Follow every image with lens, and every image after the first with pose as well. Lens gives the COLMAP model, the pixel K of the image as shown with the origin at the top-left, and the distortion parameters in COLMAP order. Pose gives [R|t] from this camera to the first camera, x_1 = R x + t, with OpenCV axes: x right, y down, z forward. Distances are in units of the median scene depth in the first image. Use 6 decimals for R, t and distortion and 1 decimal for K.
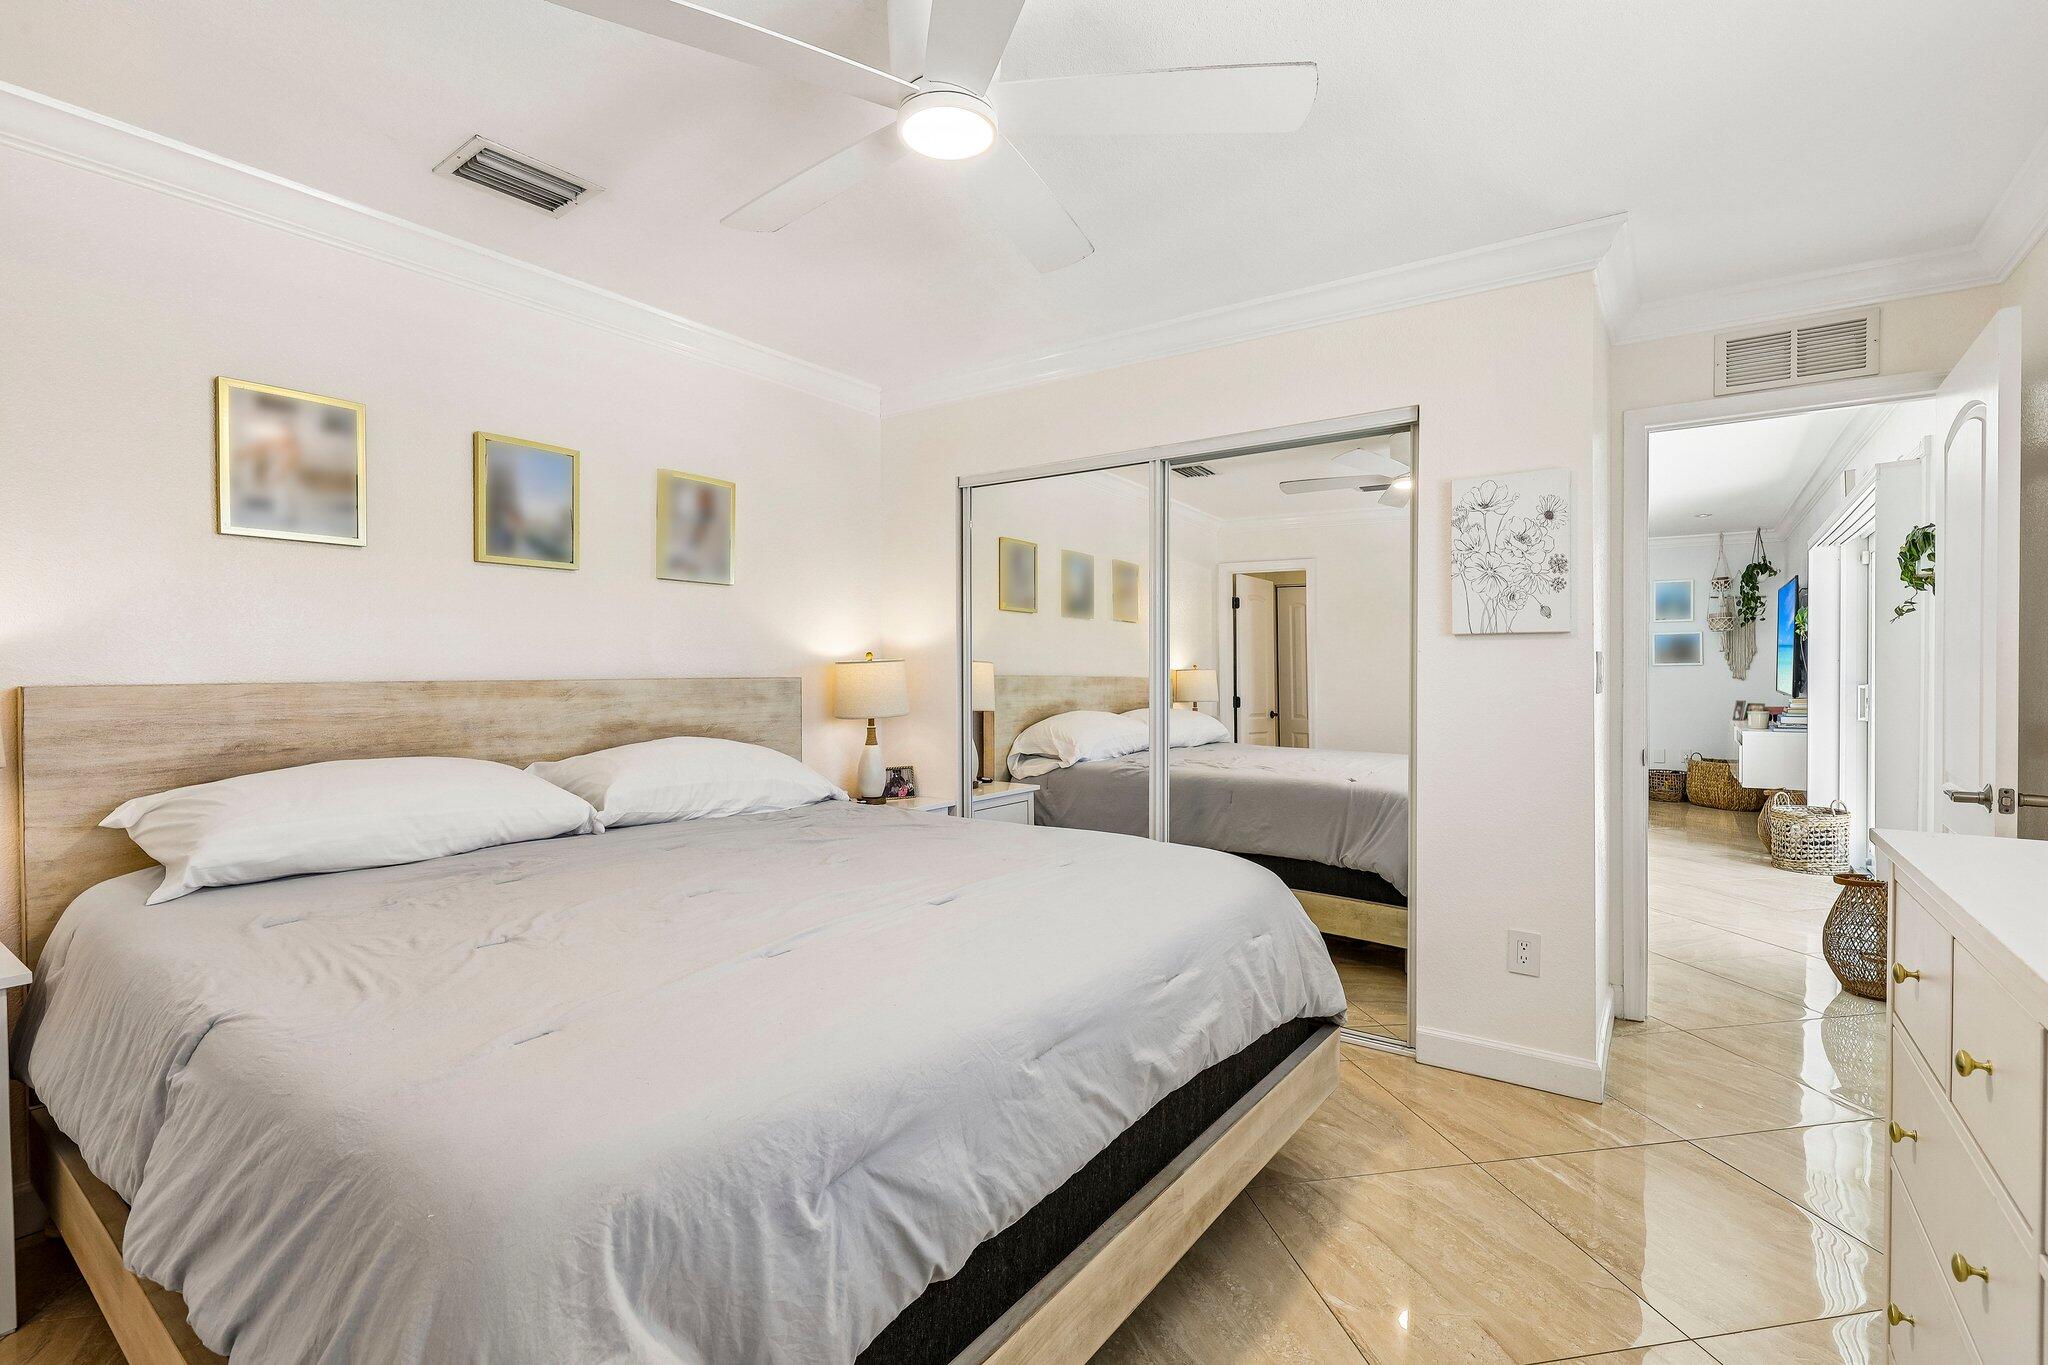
lens RADIAL K [[919.1, 0, 1062.2], [0, 919.1, 681.1], [0, 0, 1]] dist [-0.000177, 0.000042]
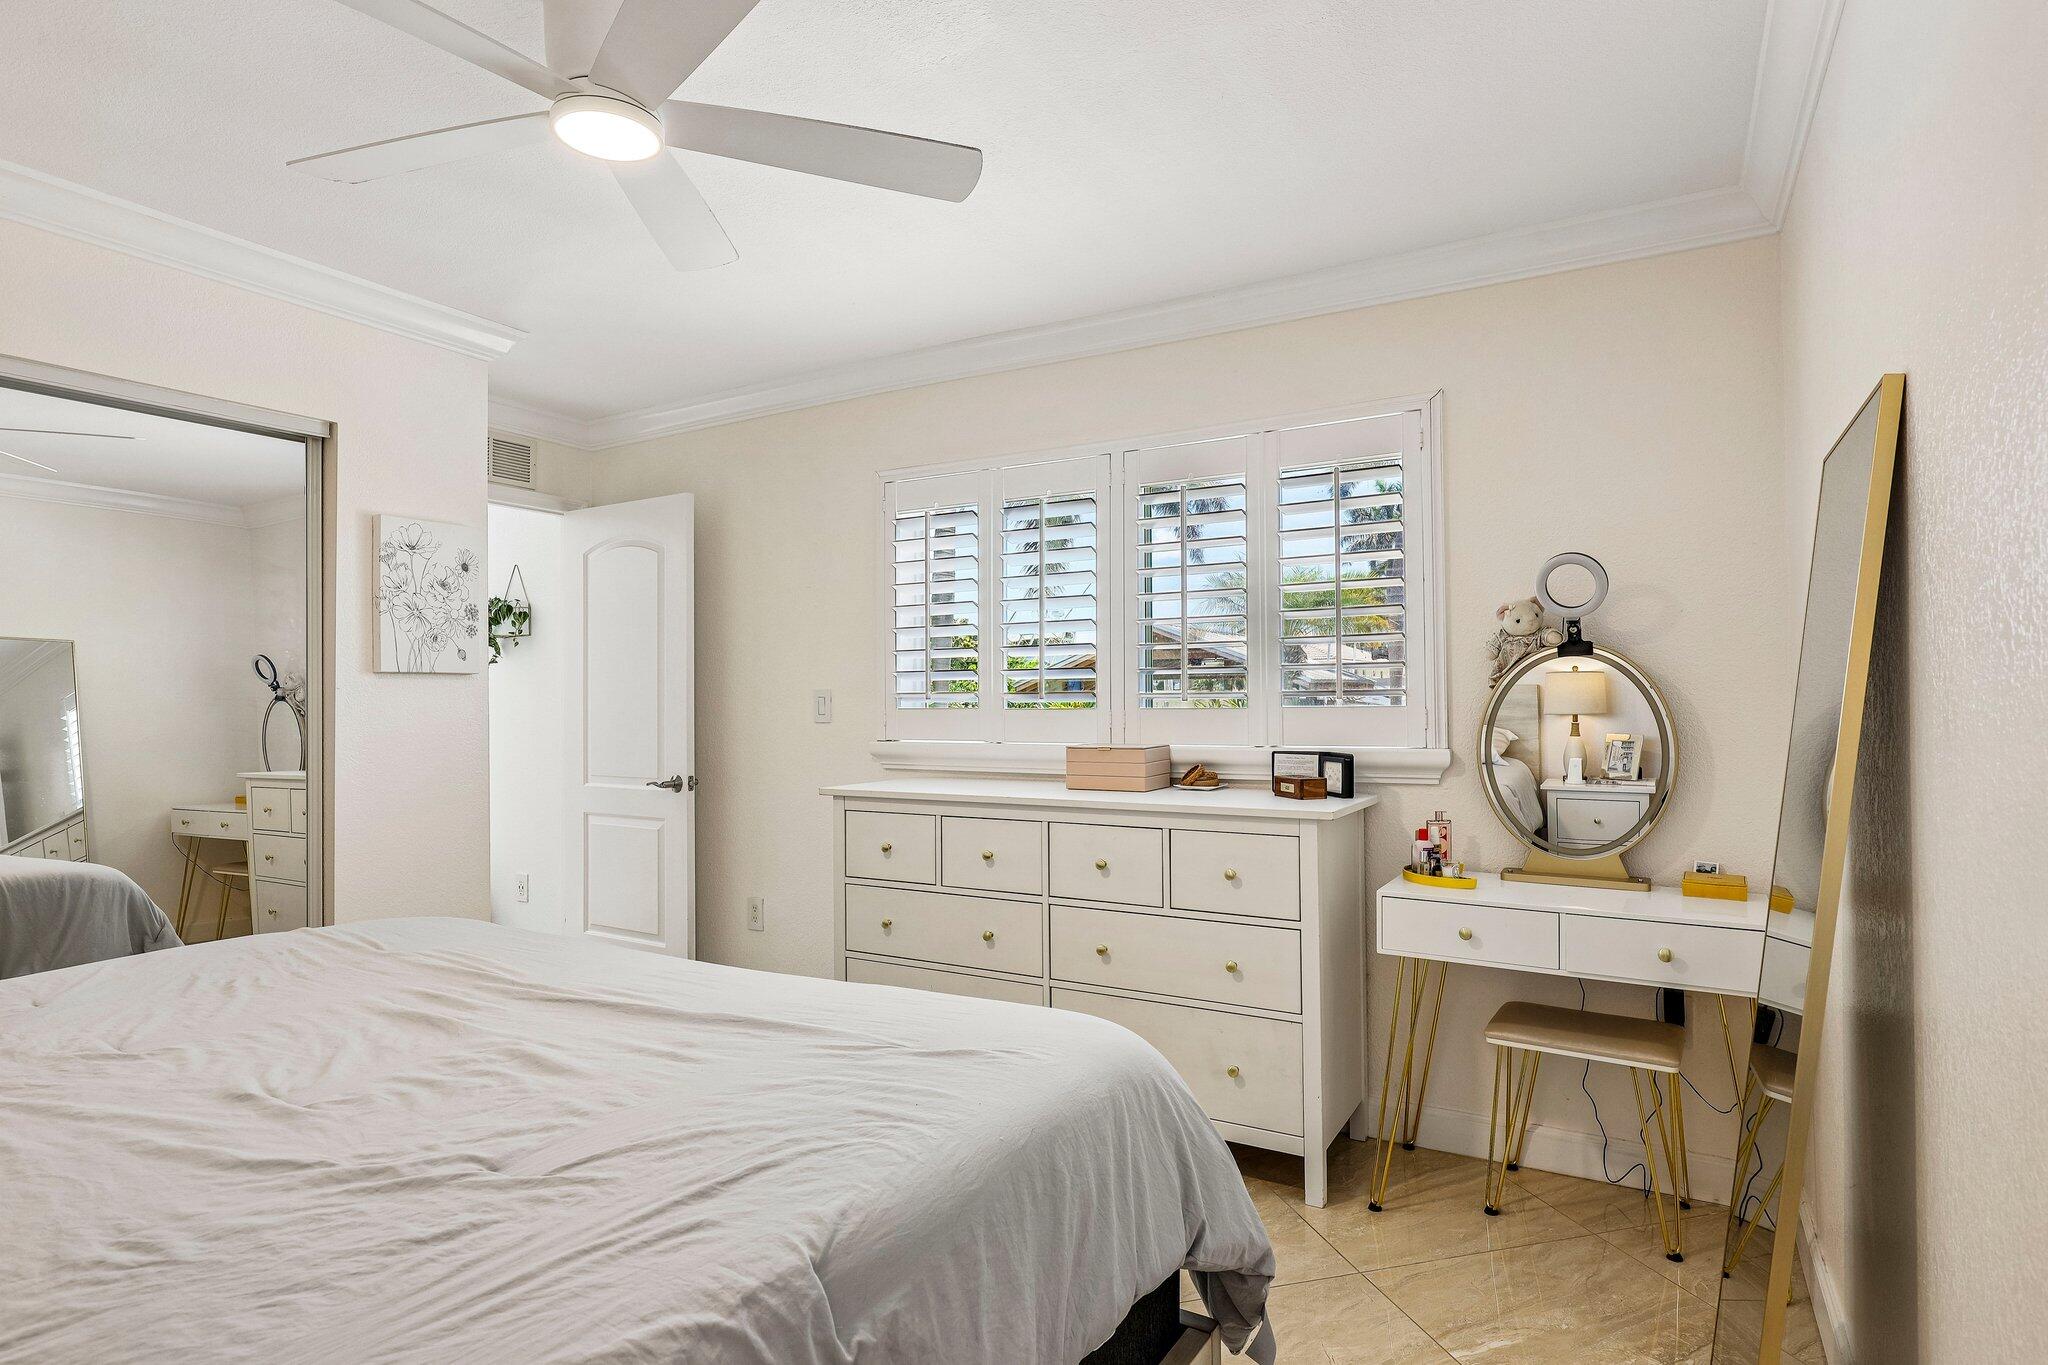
lens RADIAL K [[1081.4, 0, 1033.0], [0, 1081.4, 677.3], [0, 0, 1]] dist [-0.001734, -0.000432]
pose [[-0.087955, 0.021746, 0.995887, -0.462876], [0.018366, 0.999627, -0.020205, -0.005542], [-0.995955, 0.016513, -0.088321, 0.246132]]
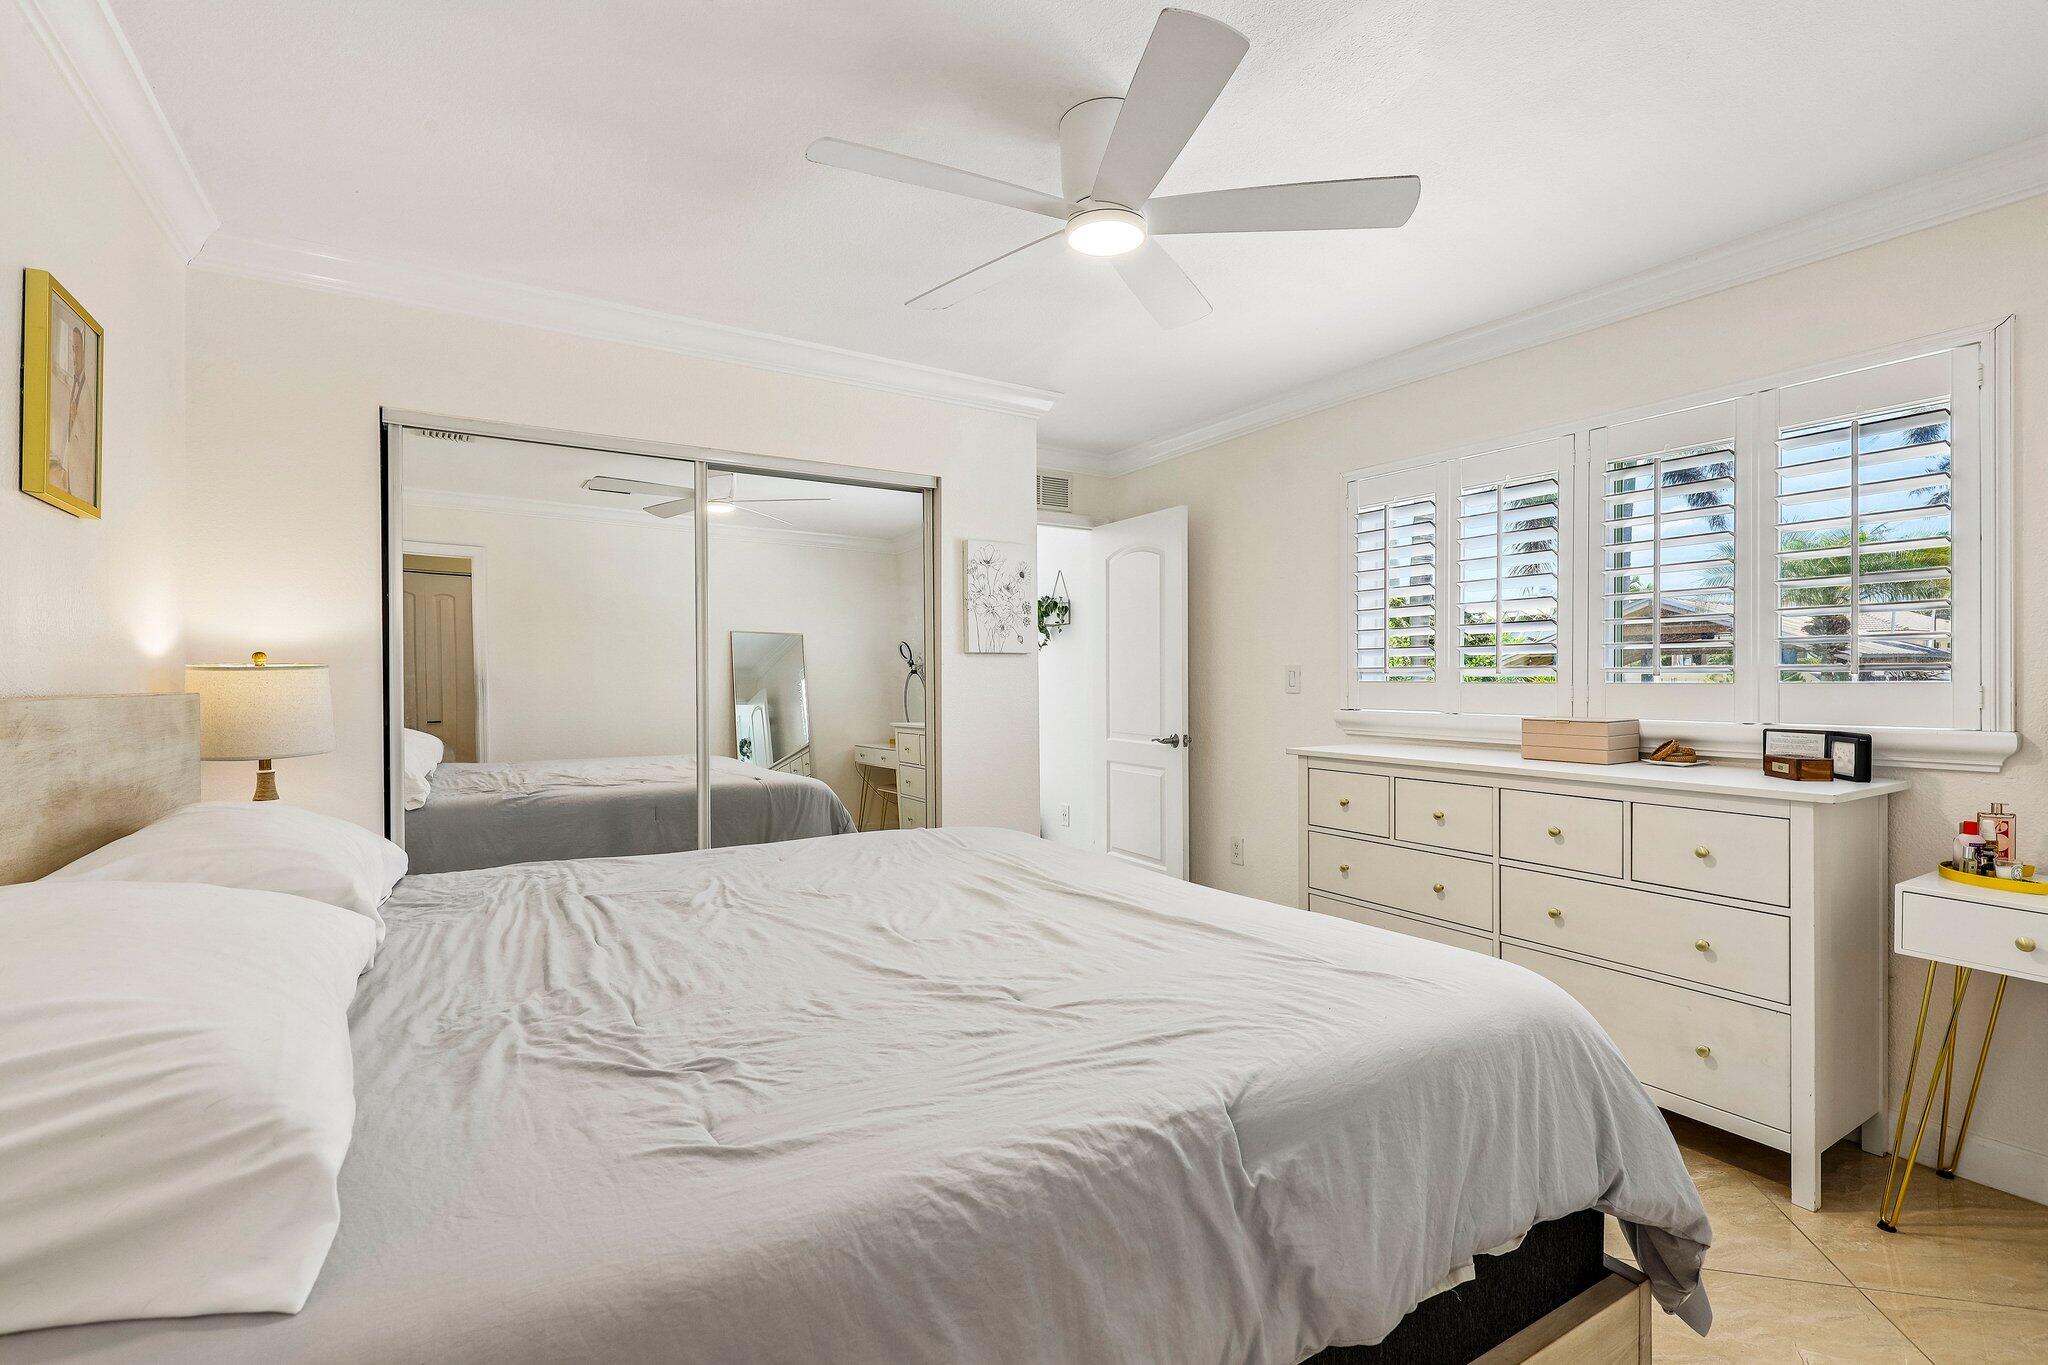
lens RADIAL K [[926.7, 0, 1025.9], [0, 926.7, 678.1], [0, 0, 1]] dist [0.000258, 0.000193]
pose [[0.395427, -0.001817, 0.918496, -0.480512], [0.012583, 0.999915, -0.003439, -0.004242], [-0.918411, 0.012917, 0.395416, 0.225526]]
